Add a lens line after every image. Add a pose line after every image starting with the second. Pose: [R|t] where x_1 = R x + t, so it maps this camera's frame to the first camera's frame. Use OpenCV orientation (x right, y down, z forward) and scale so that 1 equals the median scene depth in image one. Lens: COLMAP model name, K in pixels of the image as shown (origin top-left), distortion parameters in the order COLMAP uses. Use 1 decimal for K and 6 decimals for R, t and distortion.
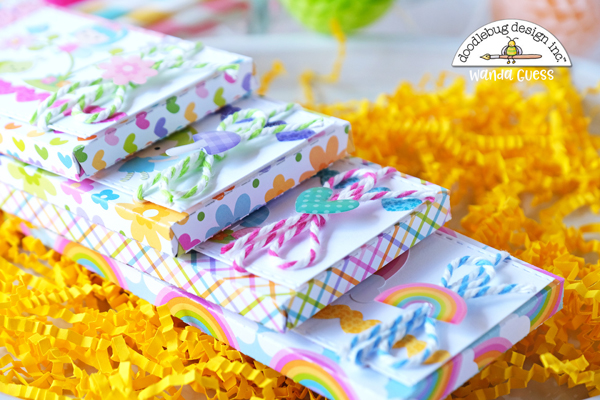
lens RADIAL K [[1827.9, 0, 298.7], [0, 1827.9, 201.3], [0, 0, 1]] dist [-0.078975, 0.000000]
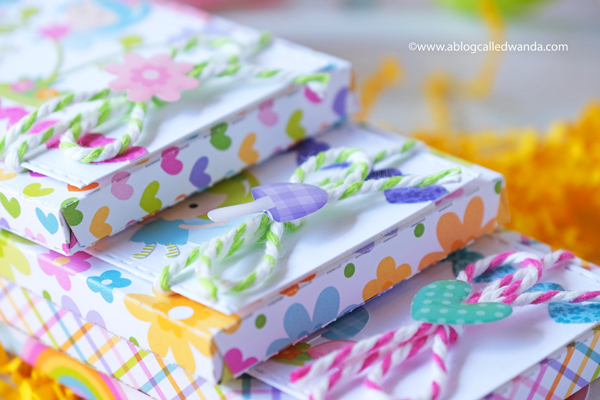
lens RADIAL K [[3504.6, 0, 299.7], [0, 3504.6, 200.3], [0, 0, 1]] dist [-0.669497, 0.000000]
pose [[0.998692, 0.038673, -0.033456, -0.001230], [-0.038756, 0.999247, -0.001828, -0.030250], [0.033360, 0.003122, 0.999439, -0.195475]]
